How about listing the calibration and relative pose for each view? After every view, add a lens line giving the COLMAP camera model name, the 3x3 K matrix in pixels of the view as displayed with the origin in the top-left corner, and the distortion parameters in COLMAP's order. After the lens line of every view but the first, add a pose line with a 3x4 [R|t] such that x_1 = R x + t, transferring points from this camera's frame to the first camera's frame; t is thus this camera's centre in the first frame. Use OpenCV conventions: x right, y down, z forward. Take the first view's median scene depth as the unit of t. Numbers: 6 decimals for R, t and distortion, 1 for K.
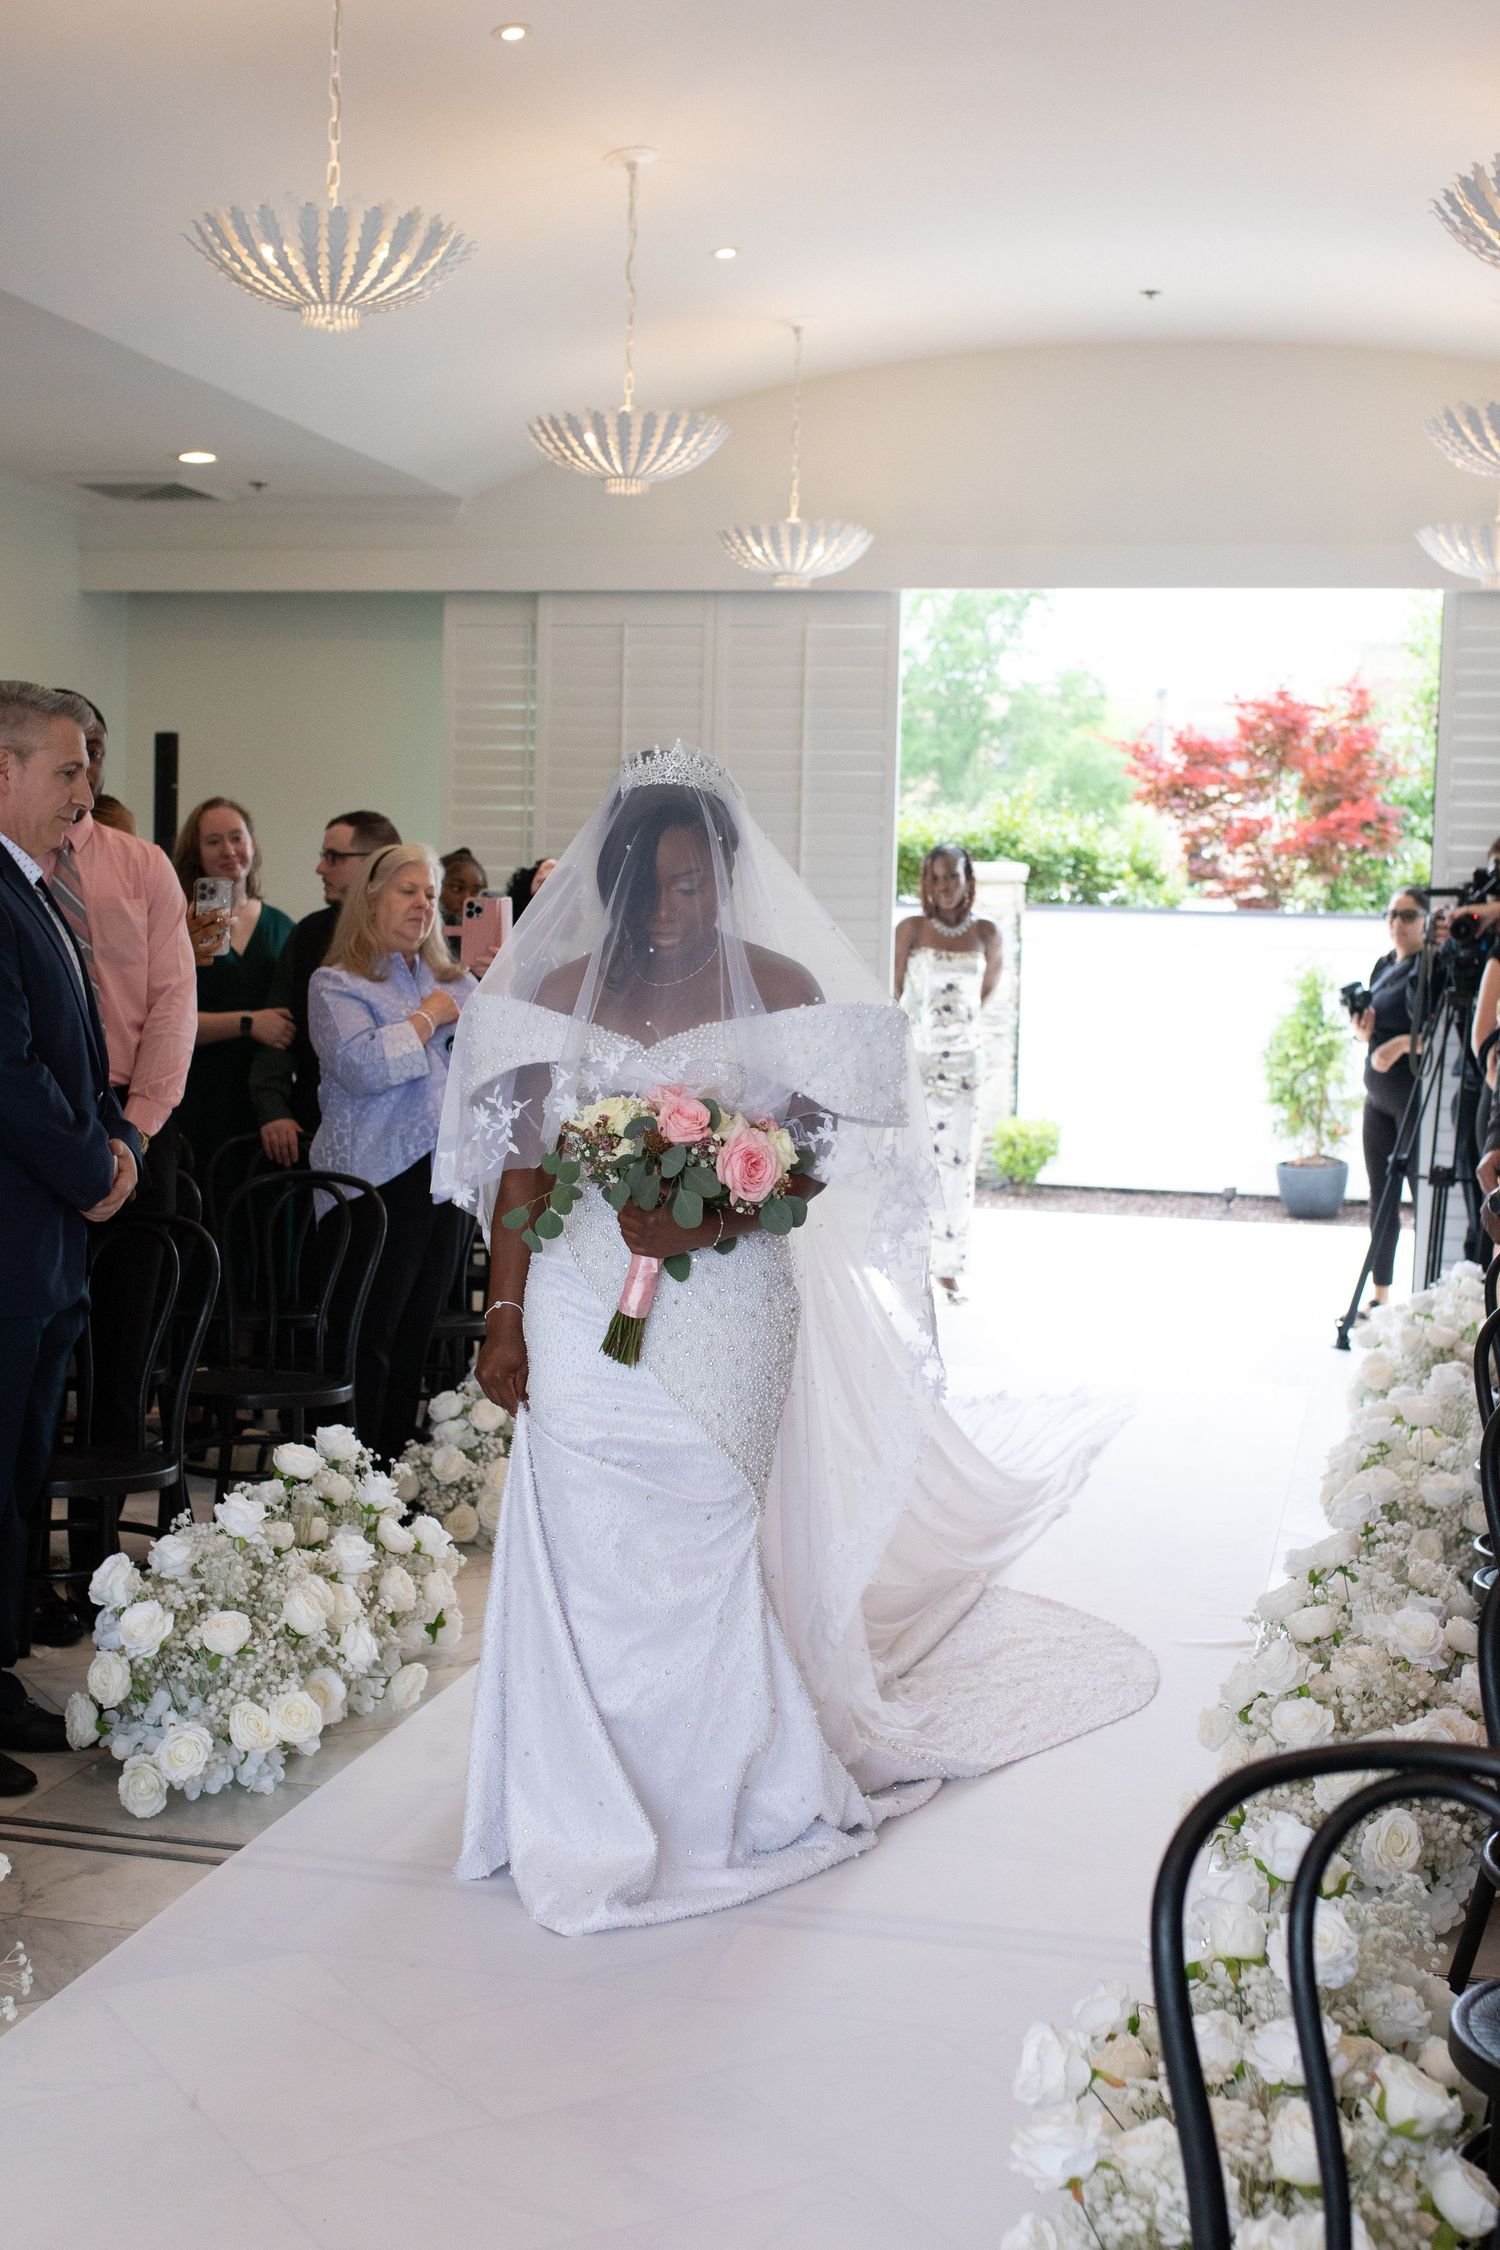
lens RADIAL K [[3534.1, 0, 414.5], [0, 3534.1, 1211.9], [0, 0, 1]] dist [-0.031349, 0.000000]
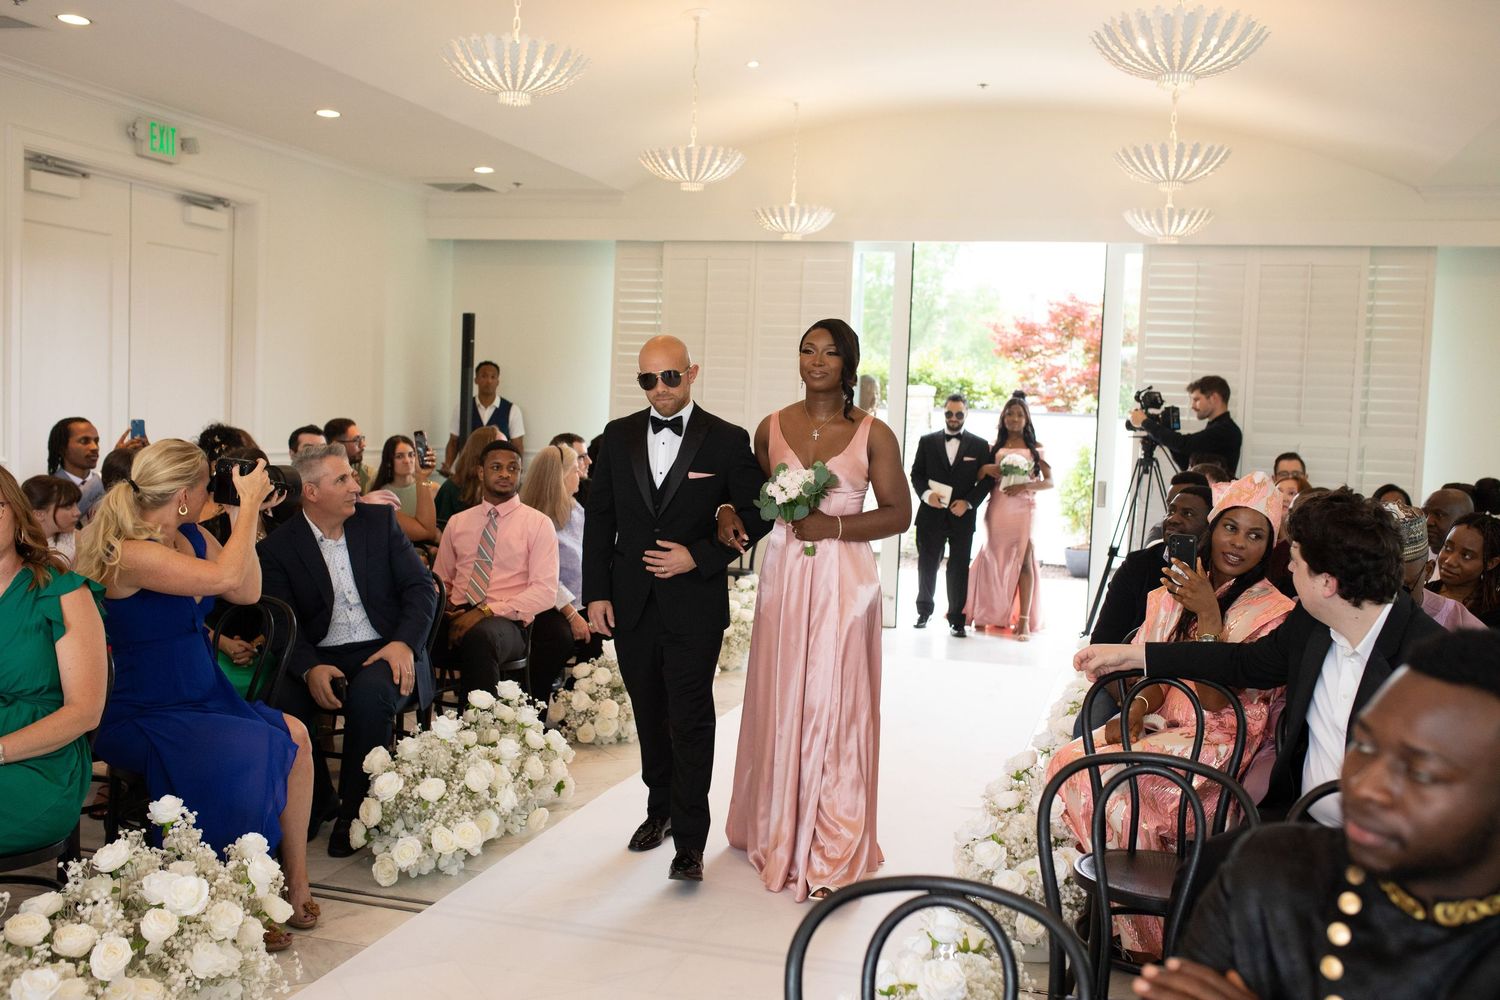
lens RADIAL K [[1831.9, 0, 731.3], [0, 1831.9, 524.2], [0, 0, 1]] dist [-0.023670, 0.000000]
pose [[0.998241, 0.016478, -0.056959, 0.154211], [-0.017314, 0.999749, -0.014217, -0.011803], [0.056711, 0.015178, 0.998275, 0.024549]]
